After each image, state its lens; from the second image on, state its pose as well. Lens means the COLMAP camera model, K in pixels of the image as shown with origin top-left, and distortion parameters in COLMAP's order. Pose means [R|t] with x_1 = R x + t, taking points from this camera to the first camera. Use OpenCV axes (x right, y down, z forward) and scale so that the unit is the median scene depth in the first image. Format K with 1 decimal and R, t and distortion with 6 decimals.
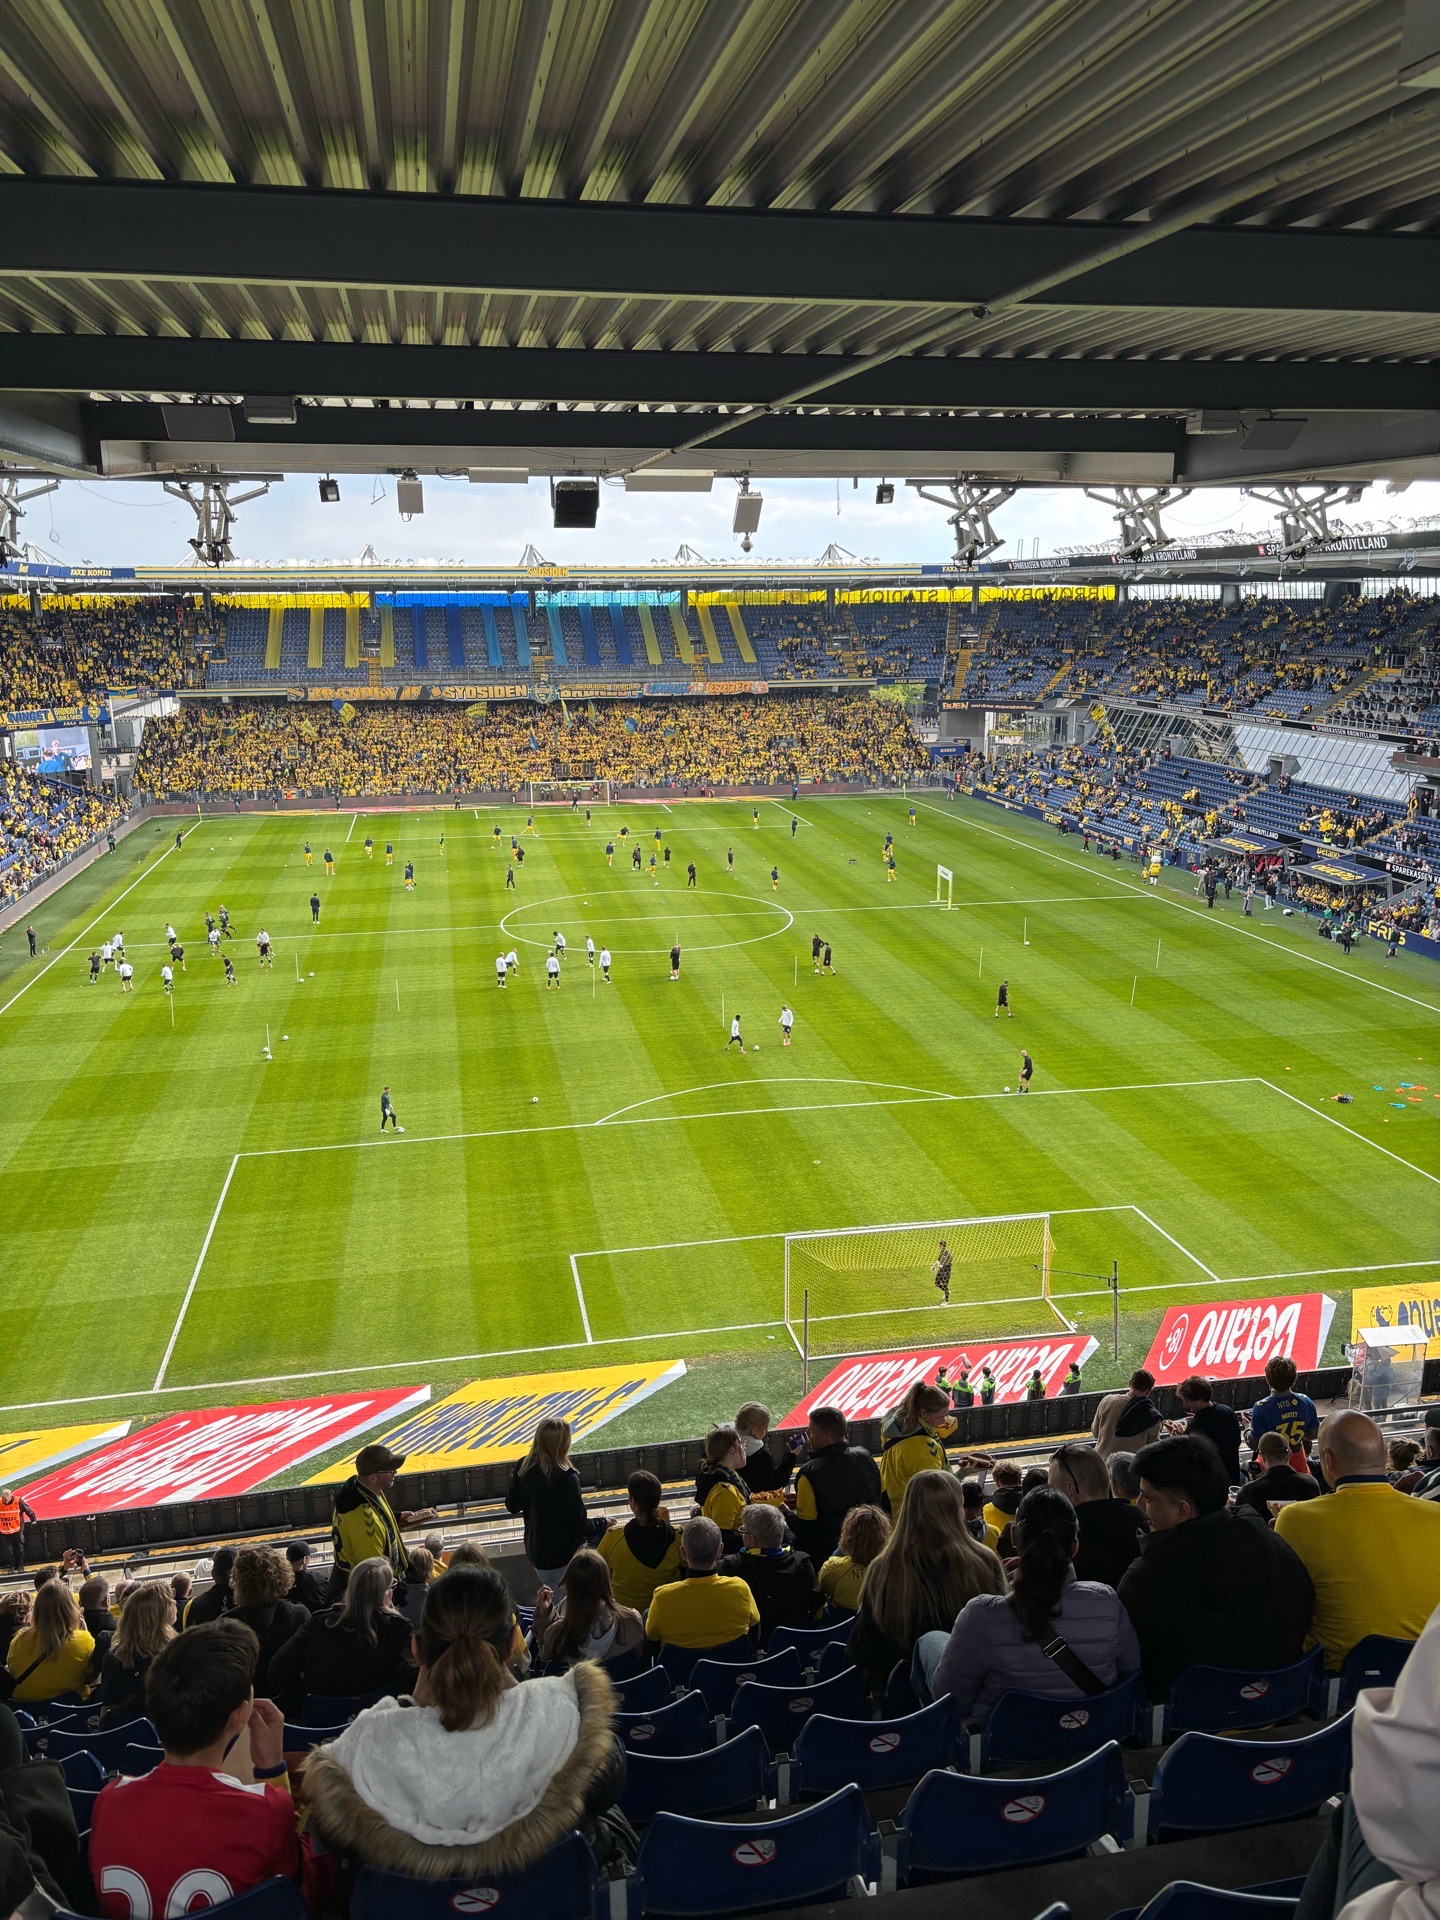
lens RADIAL K [[1438.9, 0, 723.6], [0, 1438.9, 960.4], [0, 0, 1]] dist [-0.014795, 0.006628]
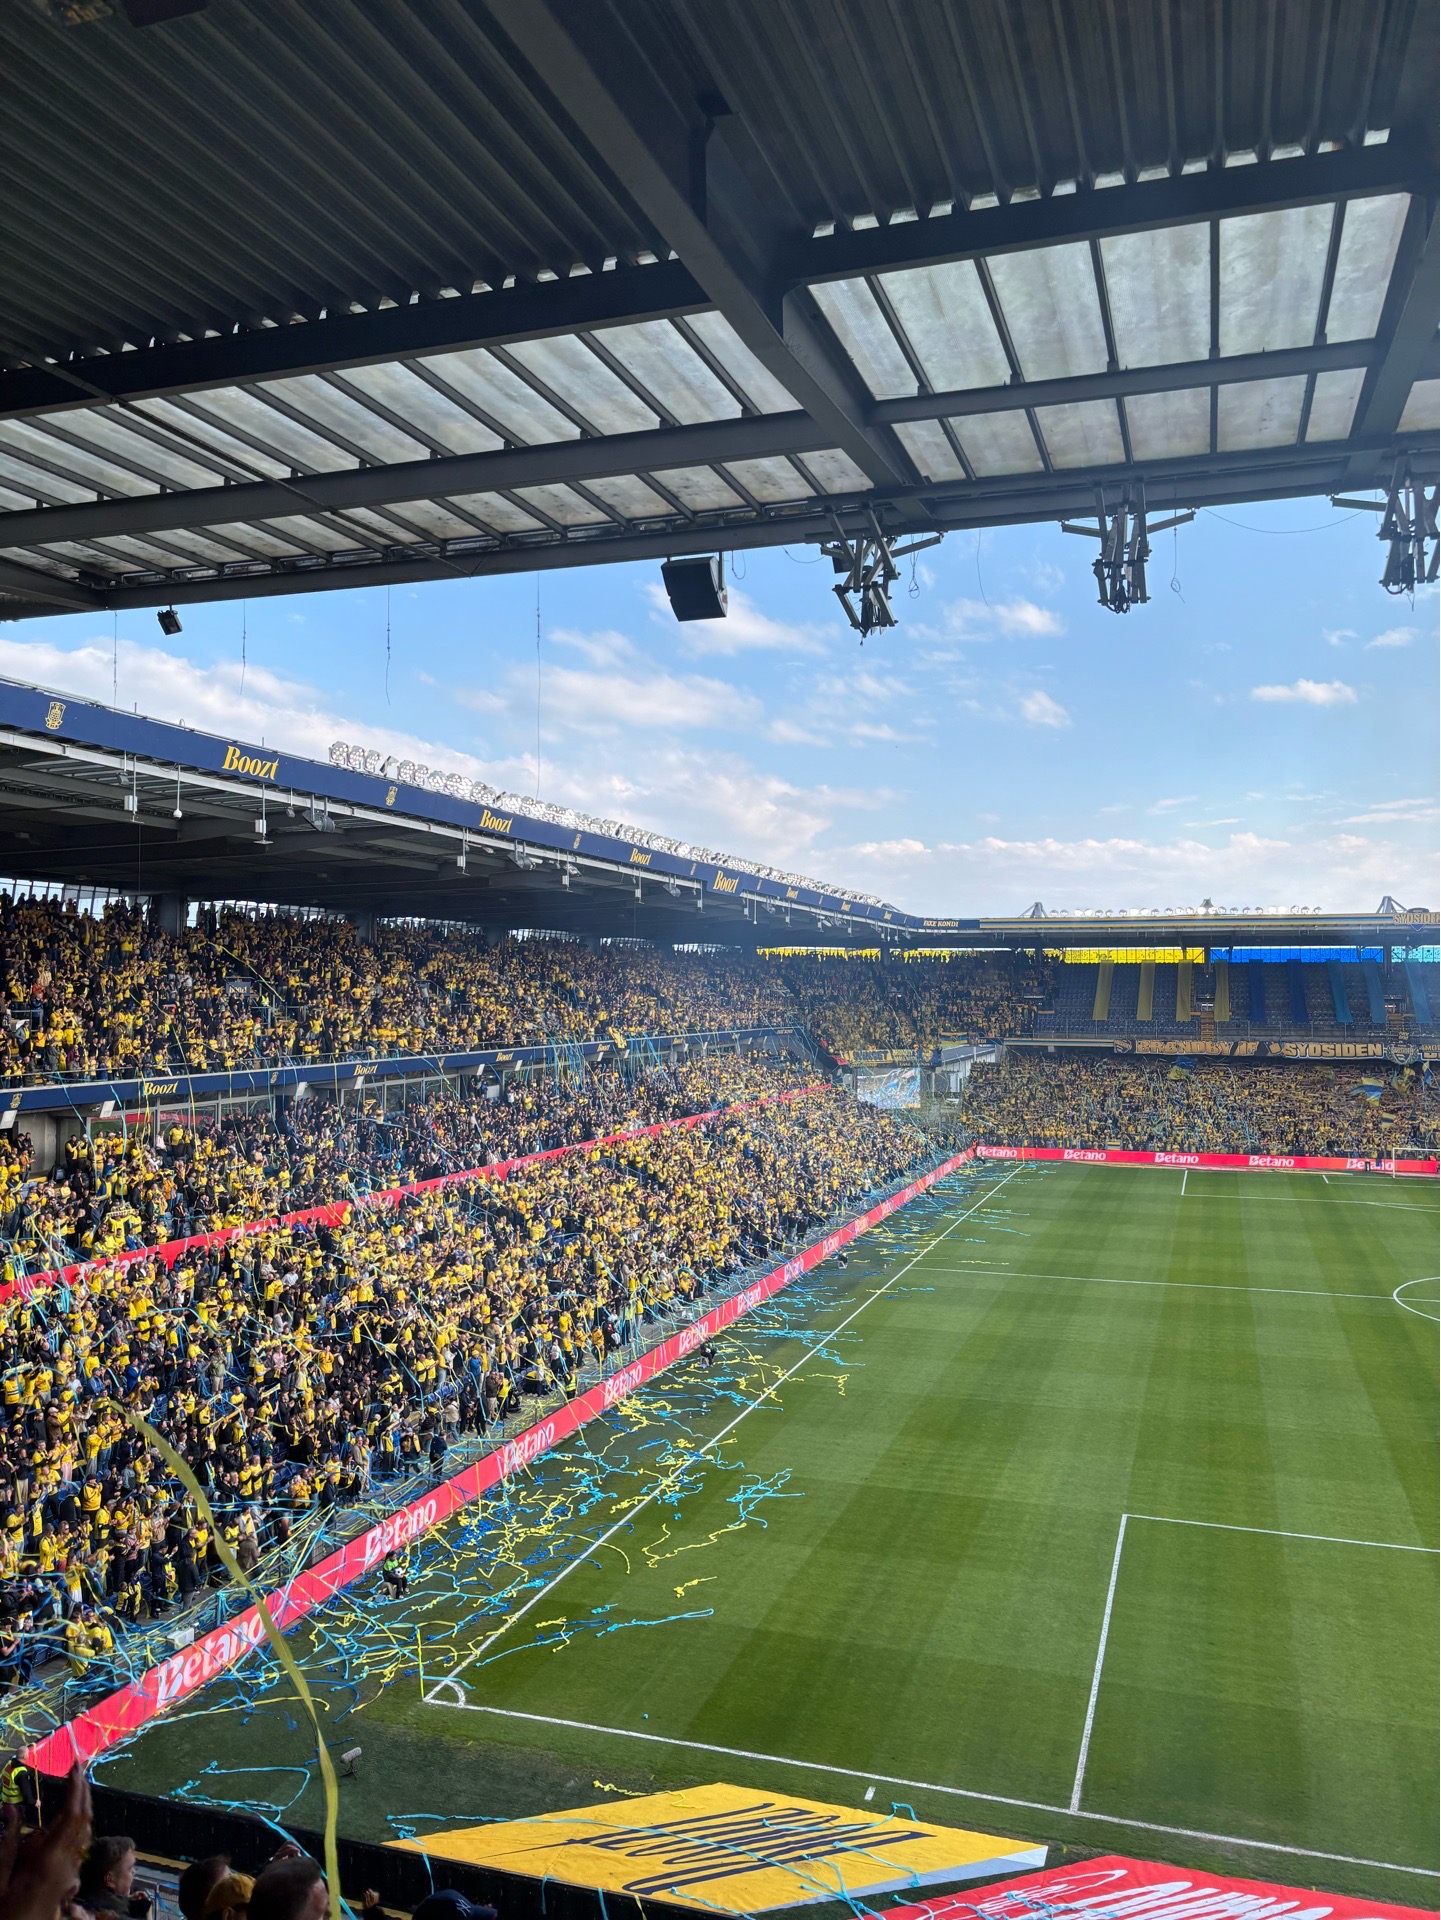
lens RADIAL K [[1438.9, 0, 715.4], [0, 1438.9, 959.2], [0, 0, 1]] dist [-0.014795, 0.006628]
pose [[0.859875, 0.004062, -0.510489, -0.109267], [-0.136309, 0.965491, -0.221918, 0.037842], [0.491971, 0.260405, 0.830755, 0.103804]]
